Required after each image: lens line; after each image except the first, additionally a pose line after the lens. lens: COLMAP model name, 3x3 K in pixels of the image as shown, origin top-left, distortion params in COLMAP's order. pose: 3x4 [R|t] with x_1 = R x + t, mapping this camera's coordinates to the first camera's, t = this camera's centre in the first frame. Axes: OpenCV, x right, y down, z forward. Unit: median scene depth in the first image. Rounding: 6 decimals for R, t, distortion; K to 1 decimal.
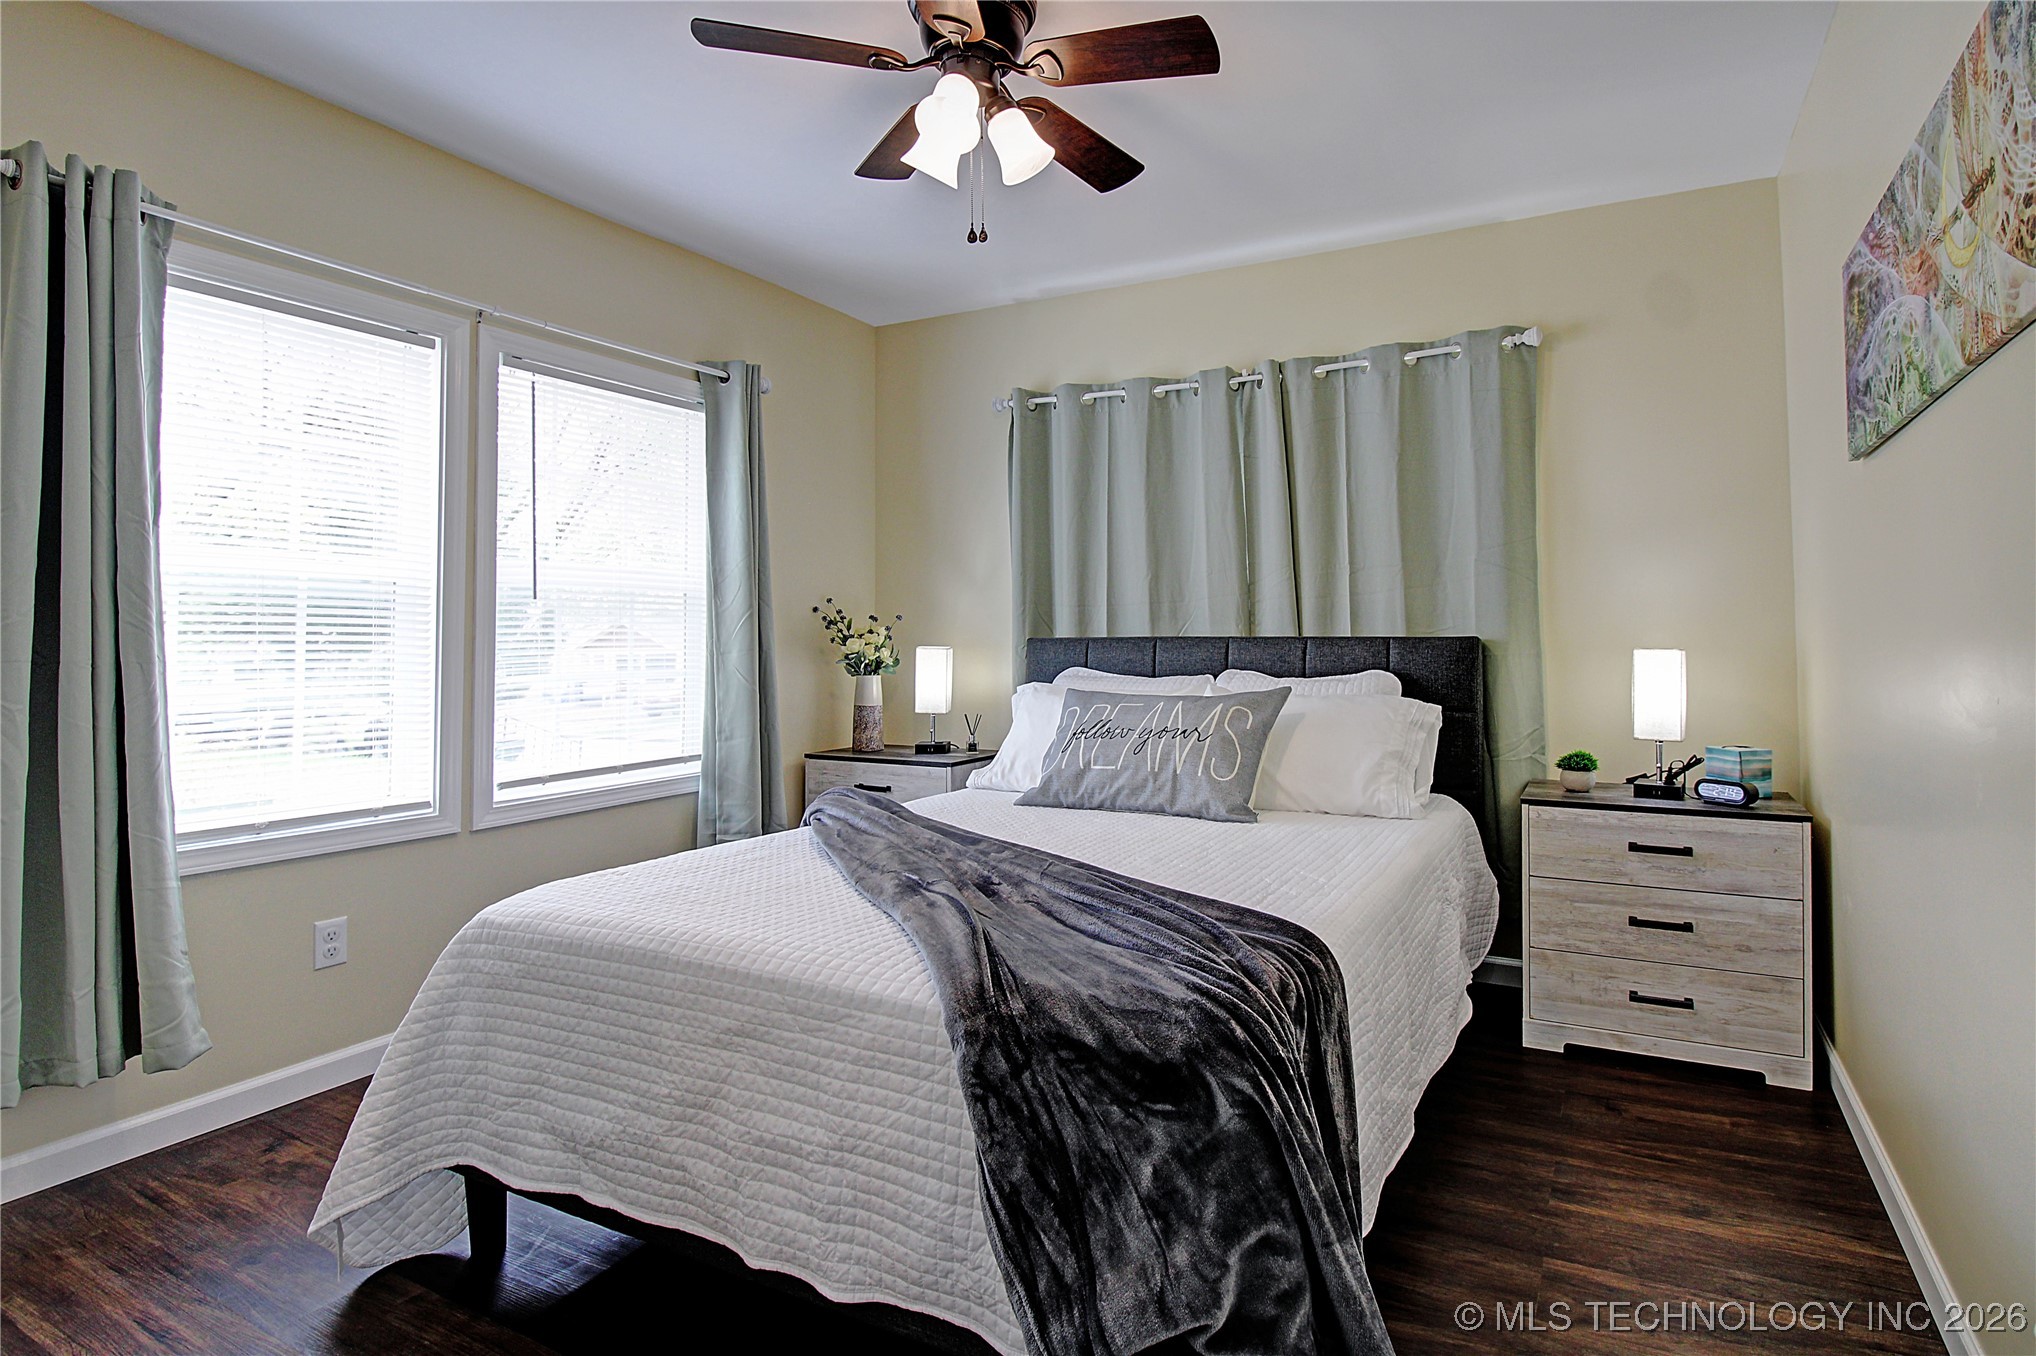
lens RADIAL K [[1101.1, 0, 1023.6], [0, 1101.1, 662.1], [0, 0, 1]] dist [-0.007129, -0.001129]
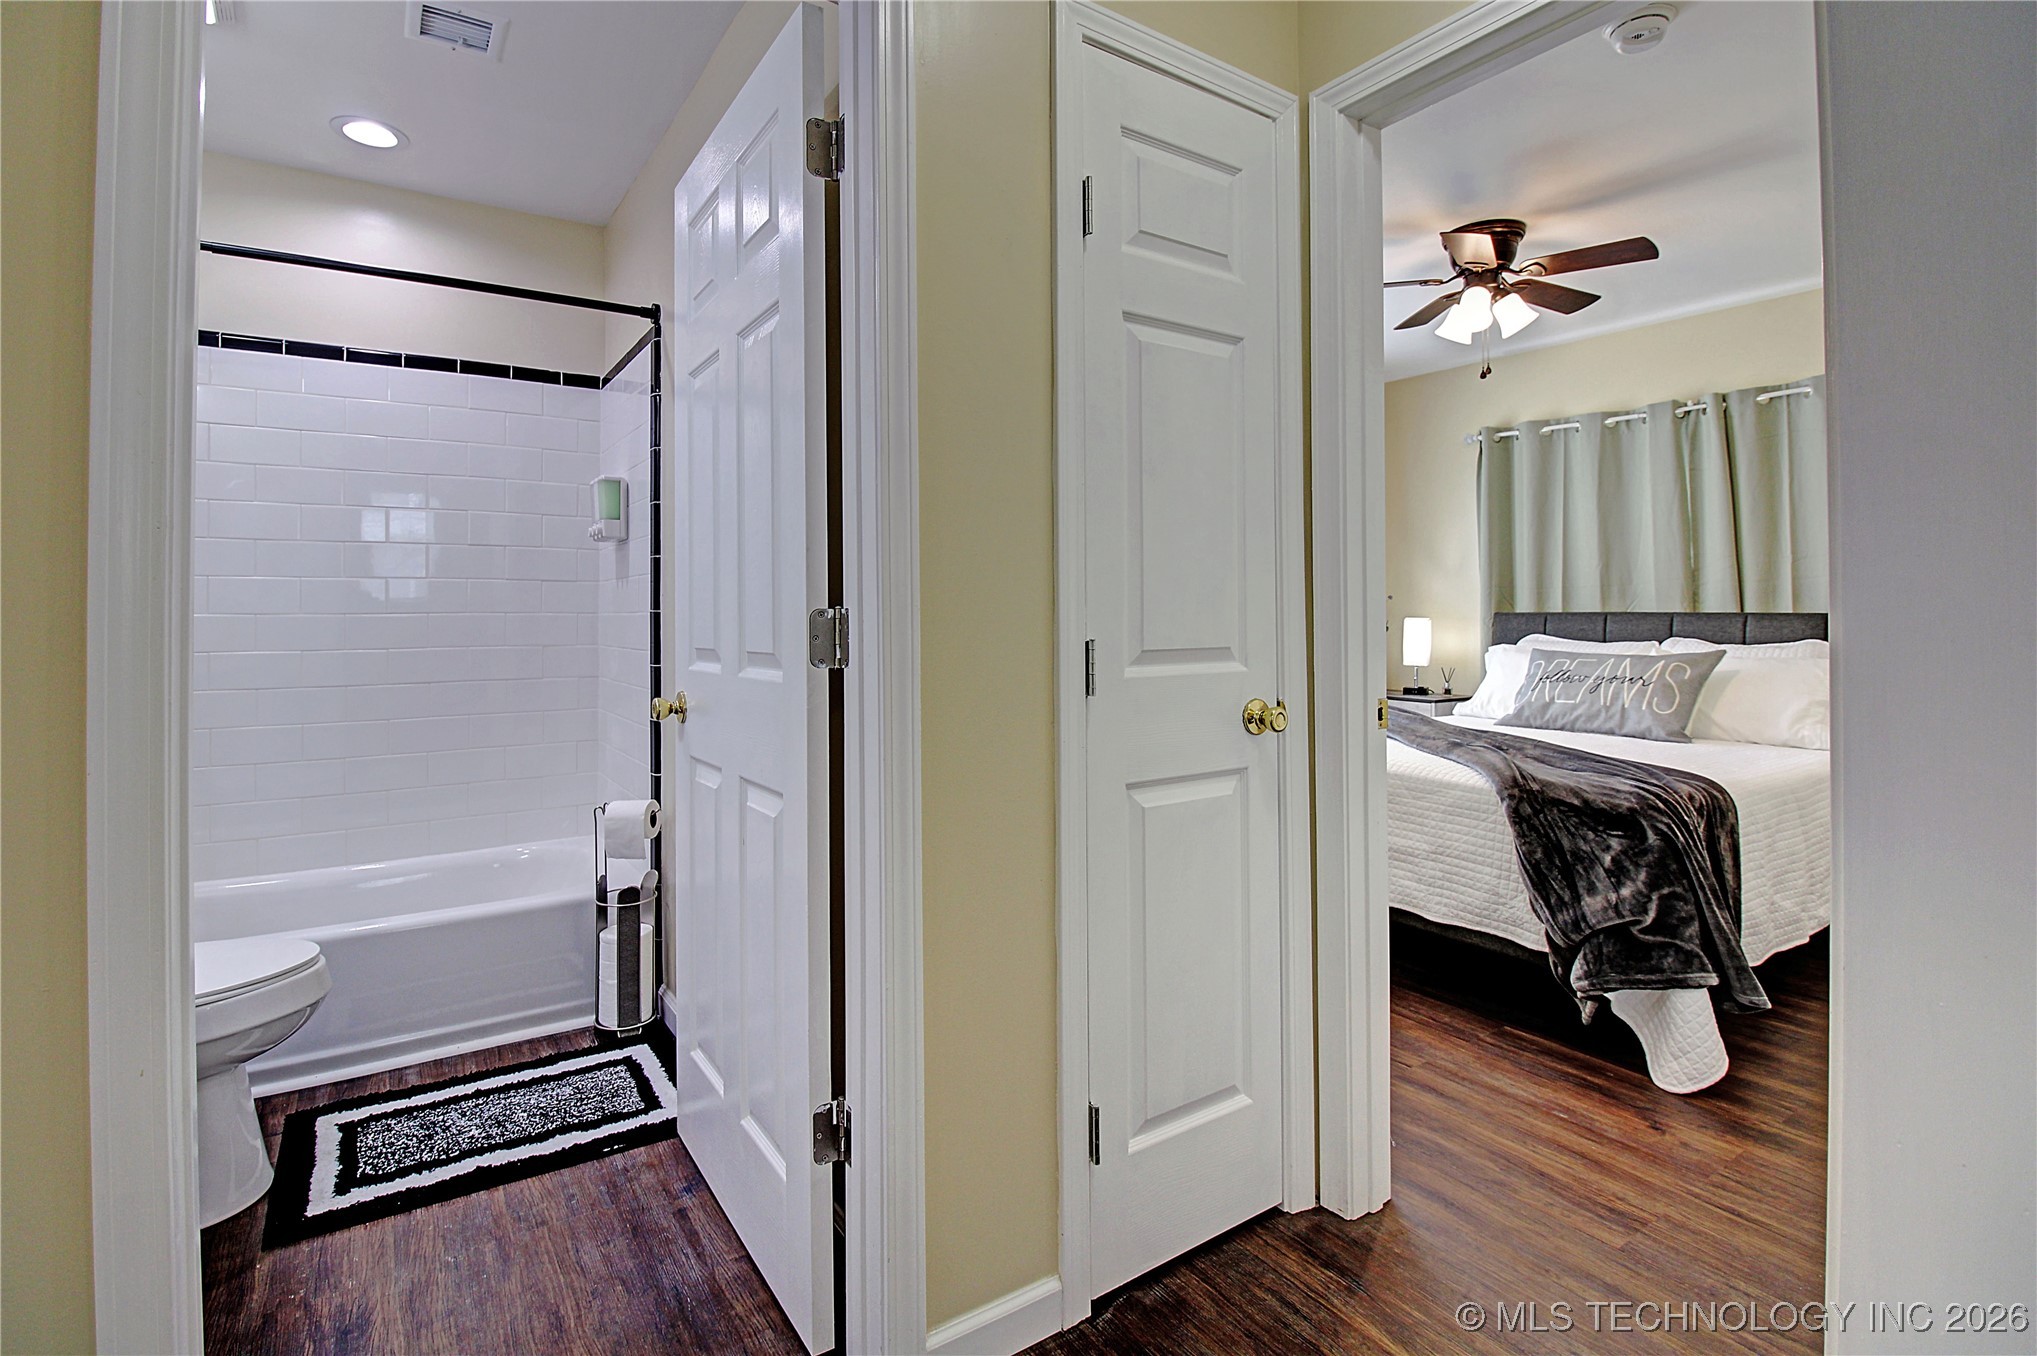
lens RADIAL K [[945.4, 0, 984.0], [0, 945.4, 617.2], [0, 0, 1]] dist [-0.010518, -0.001957]
pose [[0.896156, 0.008038, -0.443667, -0.065793], [-0.014840, 0.999820, -0.011861, 0.010620], [0.443492, 0.017213, 0.896113, -0.464521]]
